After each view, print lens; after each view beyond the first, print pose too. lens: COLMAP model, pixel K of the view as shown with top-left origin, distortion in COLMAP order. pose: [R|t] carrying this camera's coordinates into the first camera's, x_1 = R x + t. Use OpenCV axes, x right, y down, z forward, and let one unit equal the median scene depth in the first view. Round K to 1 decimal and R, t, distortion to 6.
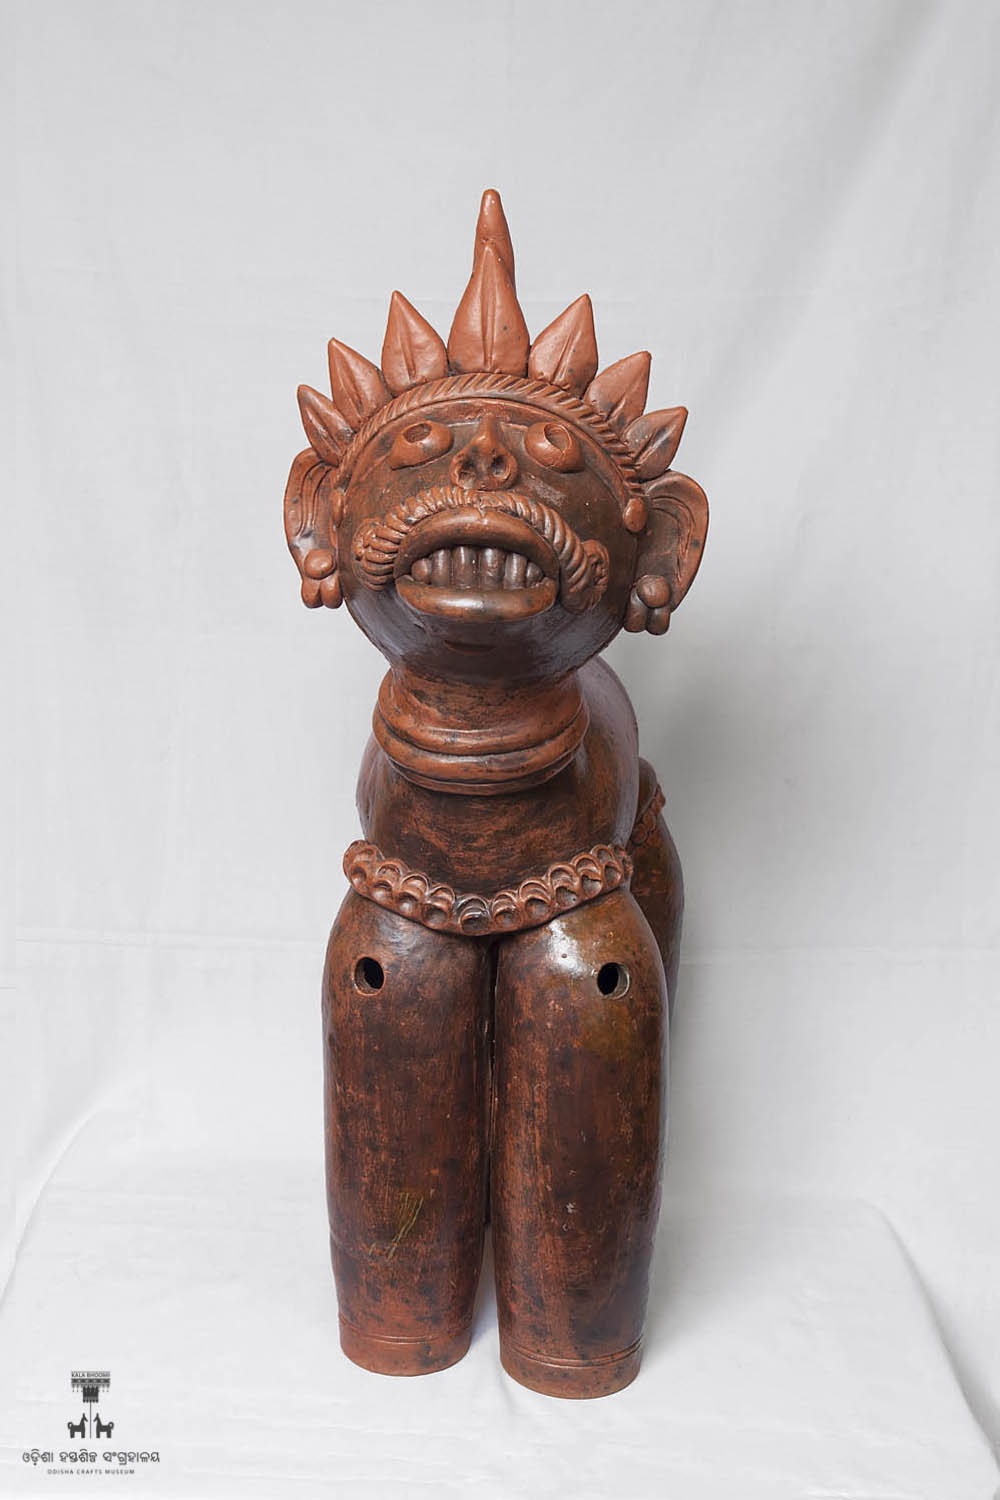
lens RADIAL K [[2127.6, 0, 502.5], [0, 2127.6, 737.3], [0, 0, 1]] dist [-0.112101, 0.000000]
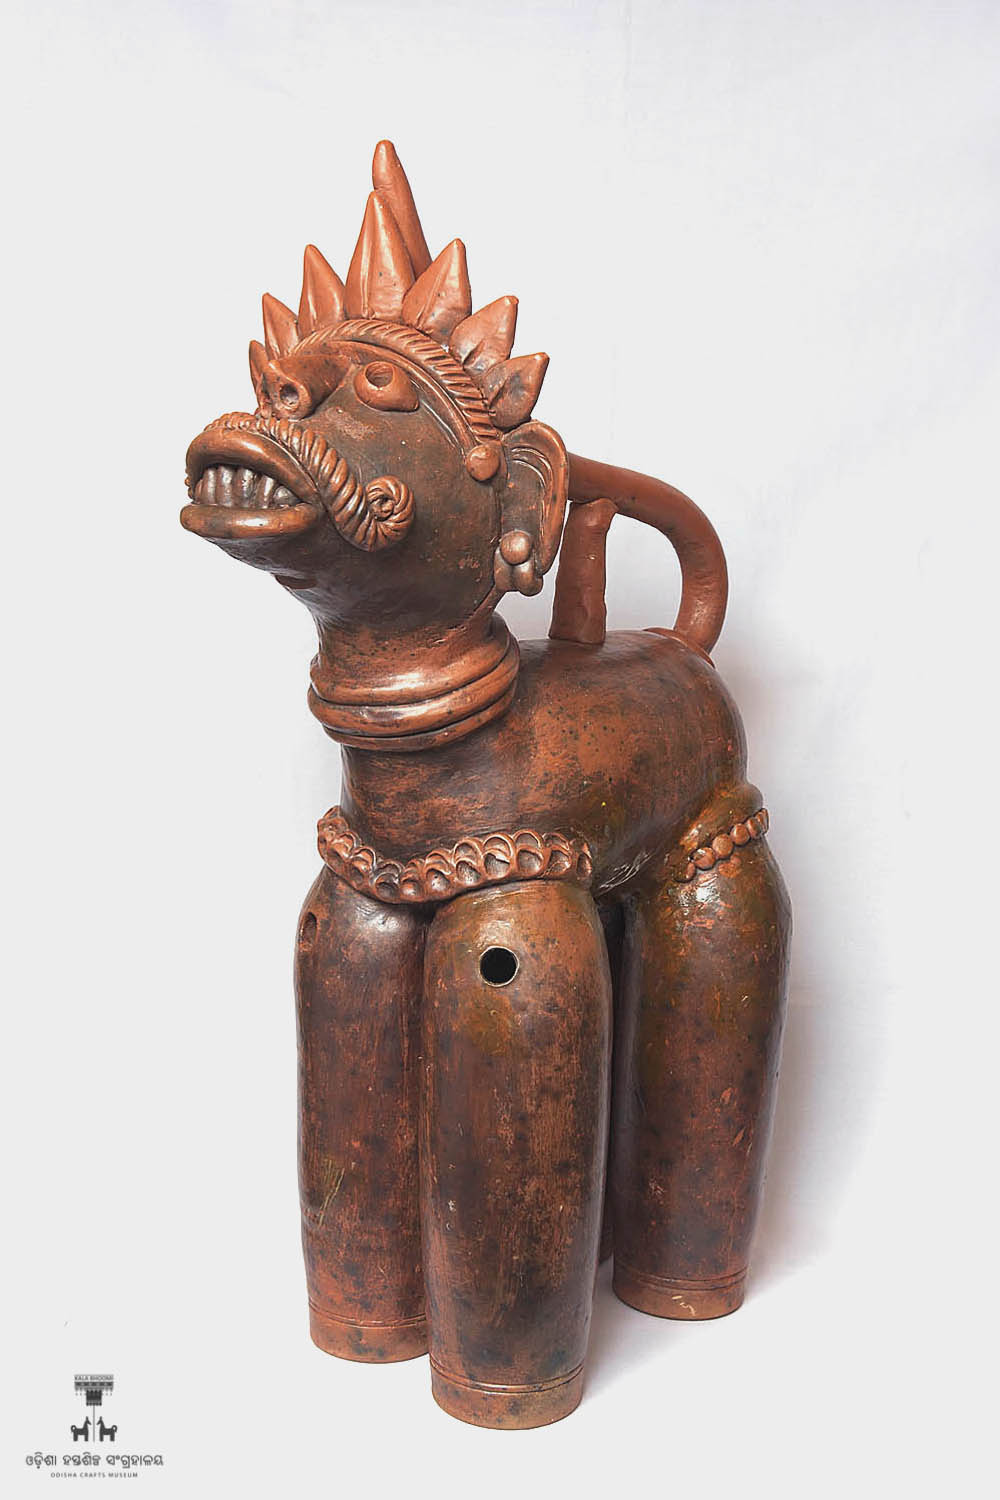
lens RADIAL K [[2127.6, 0, 493.0], [0, 2127.6, 756.3], [0, 0, 1]] dist [-0.112101, 0.000000]
pose [[0.829247, 0.089681, -0.551640, 0.568549], [-0.139273, 0.989062, -0.048566, 0.068408], [0.541251, 0.117101, 0.832667, 0.201476]]
